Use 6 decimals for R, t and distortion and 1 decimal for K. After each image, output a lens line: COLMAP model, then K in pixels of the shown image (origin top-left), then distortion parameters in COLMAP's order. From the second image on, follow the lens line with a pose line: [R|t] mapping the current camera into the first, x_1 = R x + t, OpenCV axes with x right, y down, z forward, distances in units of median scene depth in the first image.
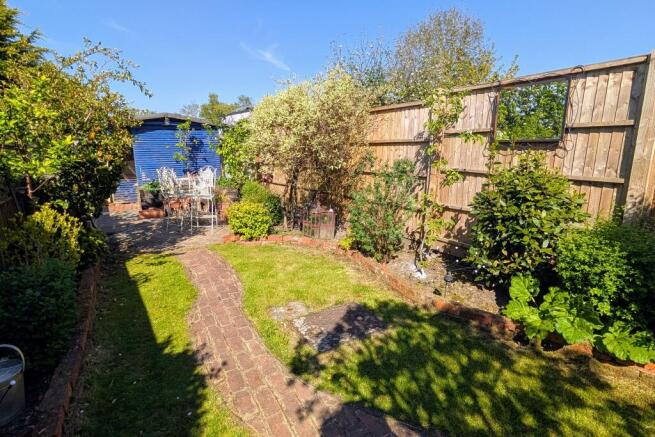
lens RADIAL K [[323.6, 0, 327.5], [0, 323.6, 218.5], [0, 0, 1]] dist [0.000144, -0.000130]
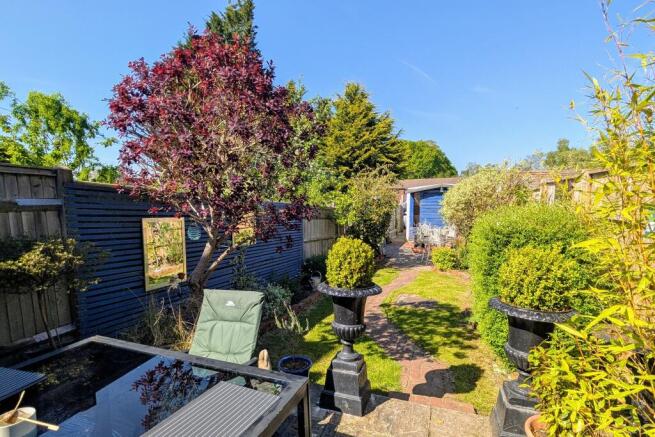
lens RADIAL K [[321.1, 0, 325.5], [0, 321.1, 243.7], [0, 0, 1]] dist [0.002200, 0.000206]
pose [[0.563922, 0.106976, -0.818870, 1.141777], [-0.165199, 0.986145, 0.015063, 0.009504], [0.809136, 0.126783, 0.573782, -0.603491]]
